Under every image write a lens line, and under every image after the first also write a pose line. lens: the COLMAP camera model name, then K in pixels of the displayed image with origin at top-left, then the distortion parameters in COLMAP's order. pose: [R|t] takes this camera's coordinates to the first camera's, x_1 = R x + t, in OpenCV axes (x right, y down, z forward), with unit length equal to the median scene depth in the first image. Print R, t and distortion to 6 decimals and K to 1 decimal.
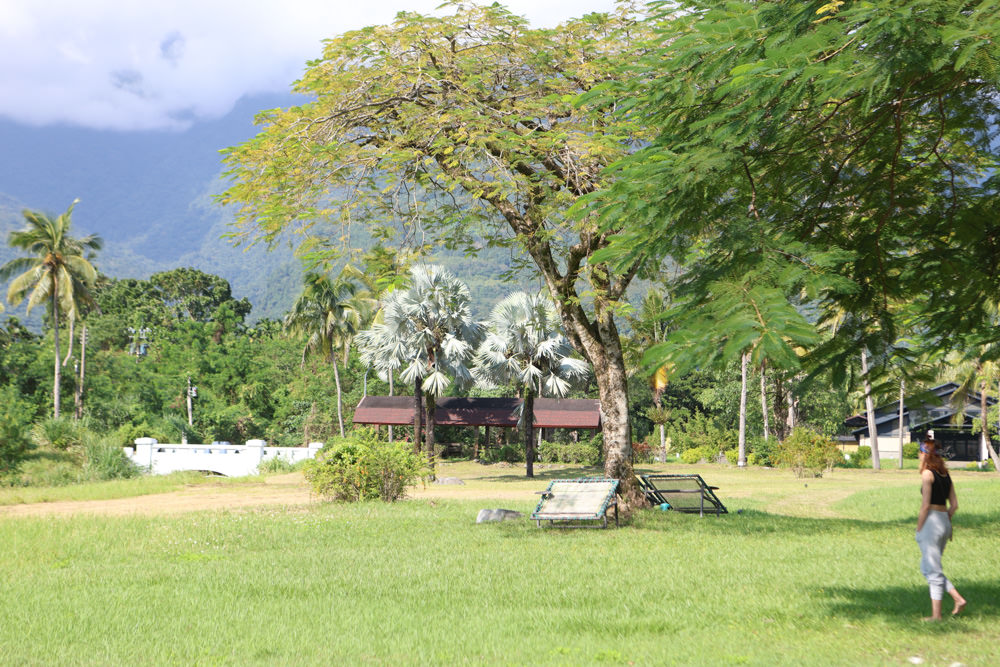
lens RADIAL K [[2027.6, 0, 500.0], [0, 2027.6, 333.5], [0, 0, 1]] dist [0.288304, 0.017441]
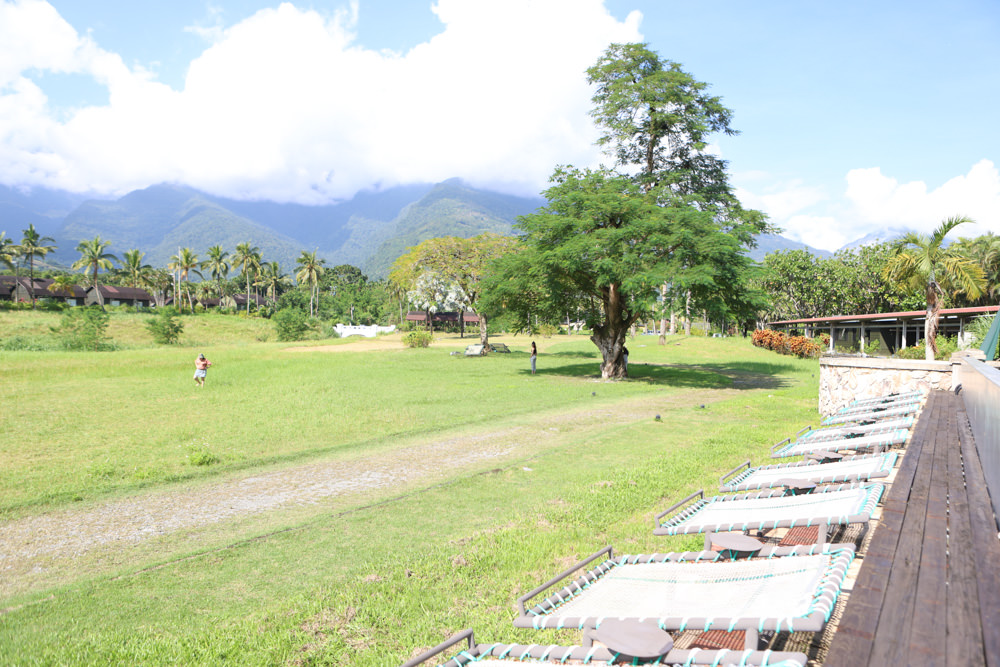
lens RADIAL K [[721.3, 0, 500.0], [0, 721.3, 333.5], [0, 0, 1]] dist [-0.076160, 0.004535]
pose [[0.997649, 0.003424, 0.068439, -0.003046], [-0.008244, 0.997493, 0.070279, -0.015205], [-0.068027, -0.070678, 0.995177, -0.130153]]
